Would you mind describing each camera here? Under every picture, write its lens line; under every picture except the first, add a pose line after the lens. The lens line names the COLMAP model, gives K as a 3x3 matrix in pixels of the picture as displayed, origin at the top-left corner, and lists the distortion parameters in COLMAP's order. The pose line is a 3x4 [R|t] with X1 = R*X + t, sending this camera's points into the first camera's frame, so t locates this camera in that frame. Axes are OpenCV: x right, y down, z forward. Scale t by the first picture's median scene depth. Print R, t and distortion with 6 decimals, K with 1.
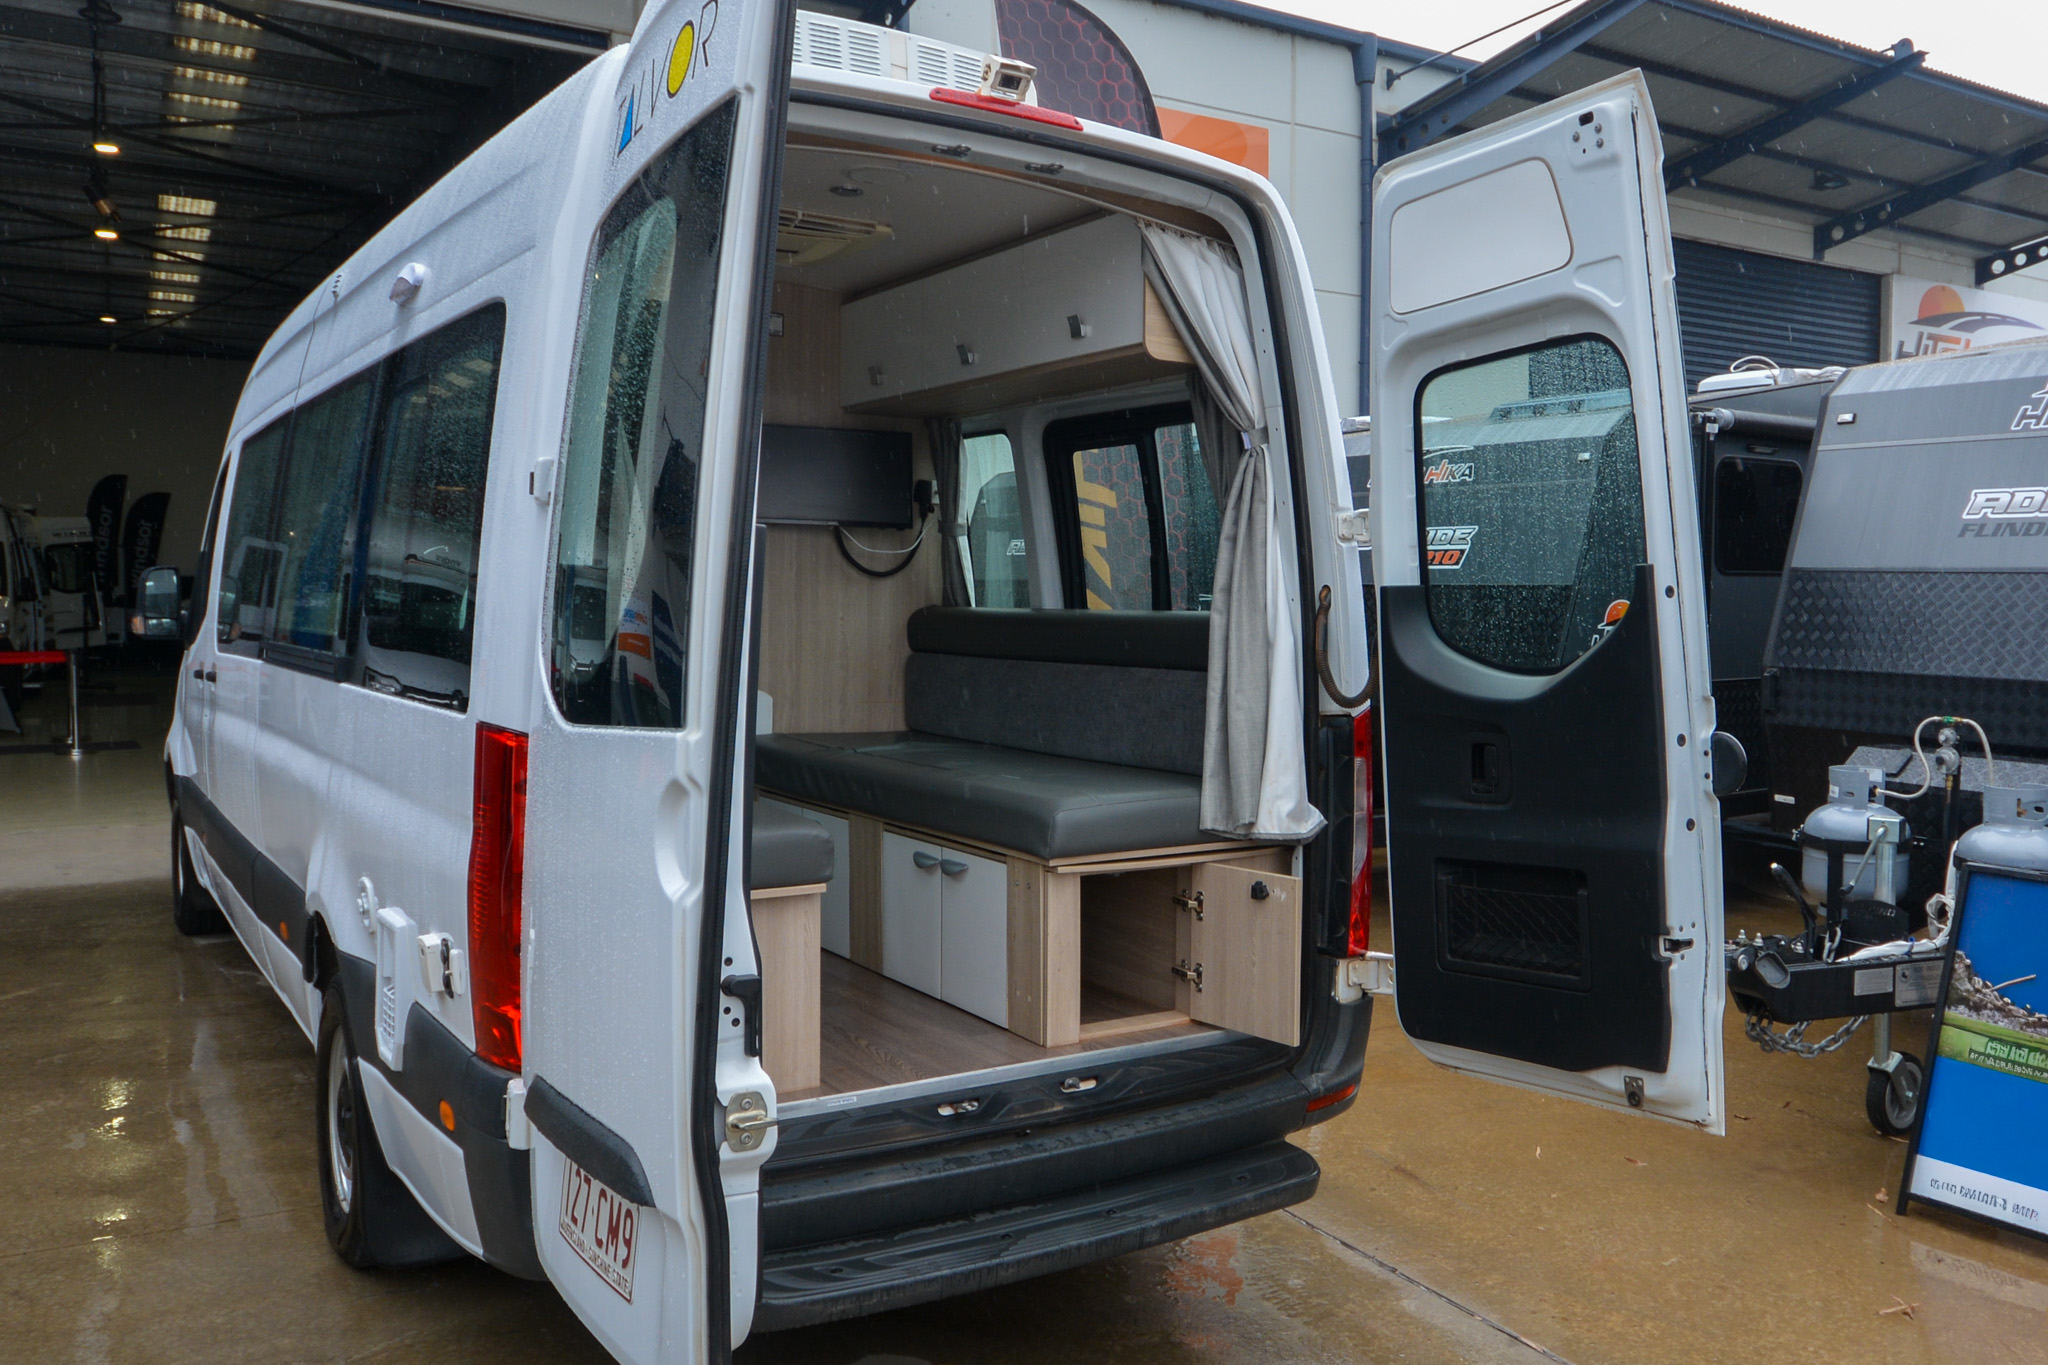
lens RADIAL K [[1674.4, 0, 1024.0], [0, 1674.4, 682.5], [0, 0, 1]] dist [0.000726, -0.000054]
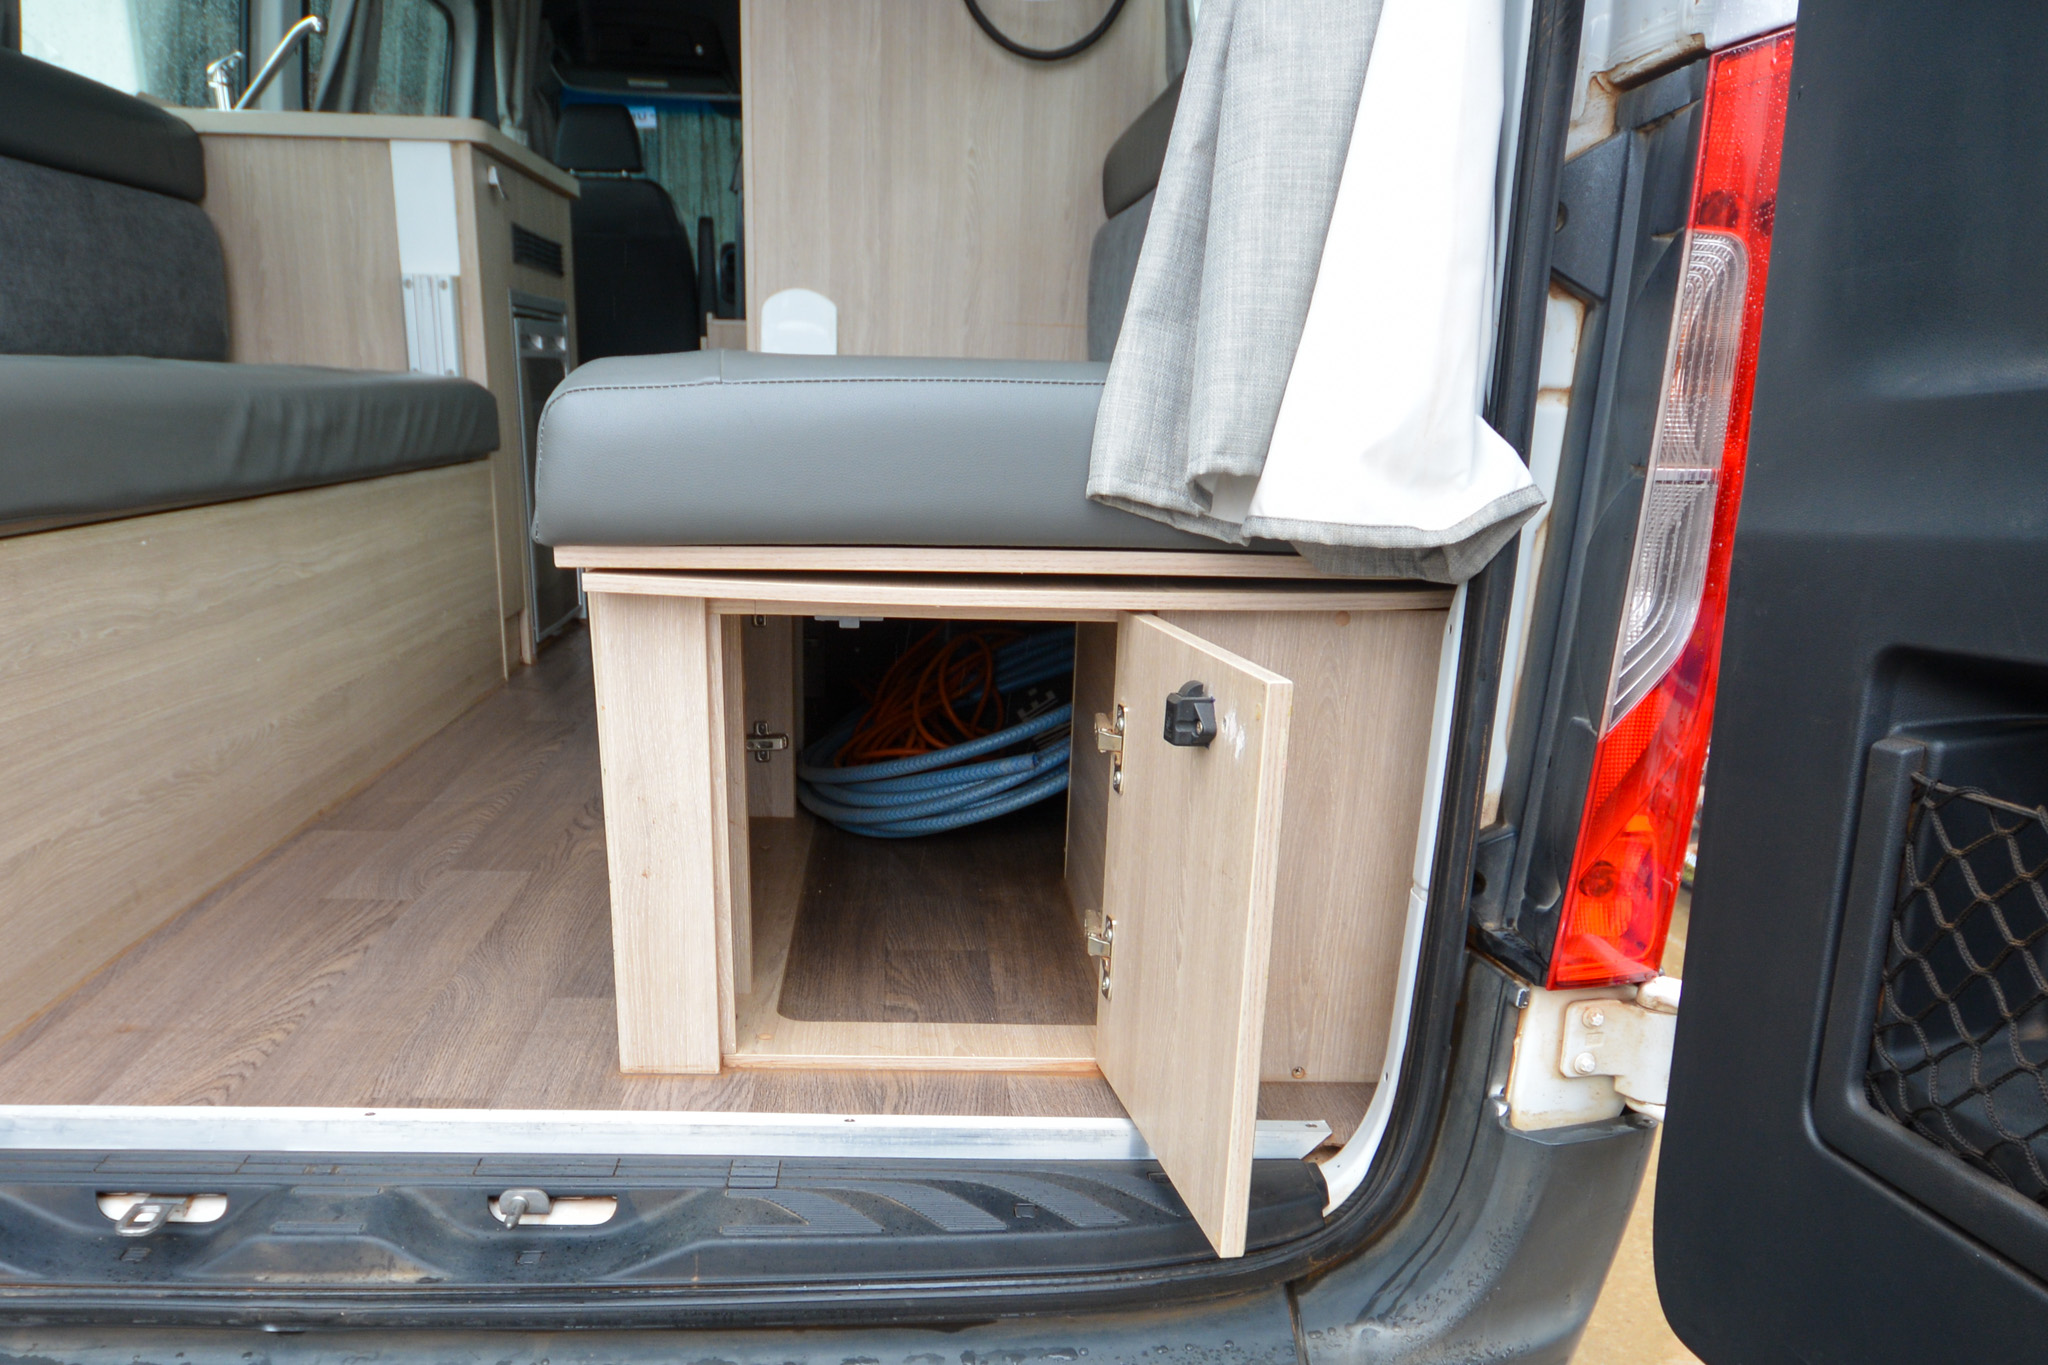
lens RADIAL K [[1522.4, 0, 1017.9], [0, 1522.4, 916.4], [0, 0, 1]] dist [0.000291, 0.000361]
pose [[0.862126, 0.170688, -0.477078, 0.236954], [-0.041014, 0.961971, 0.270055, 0.086188], [0.505031, -0.213254, 0.836341, 0.739795]]
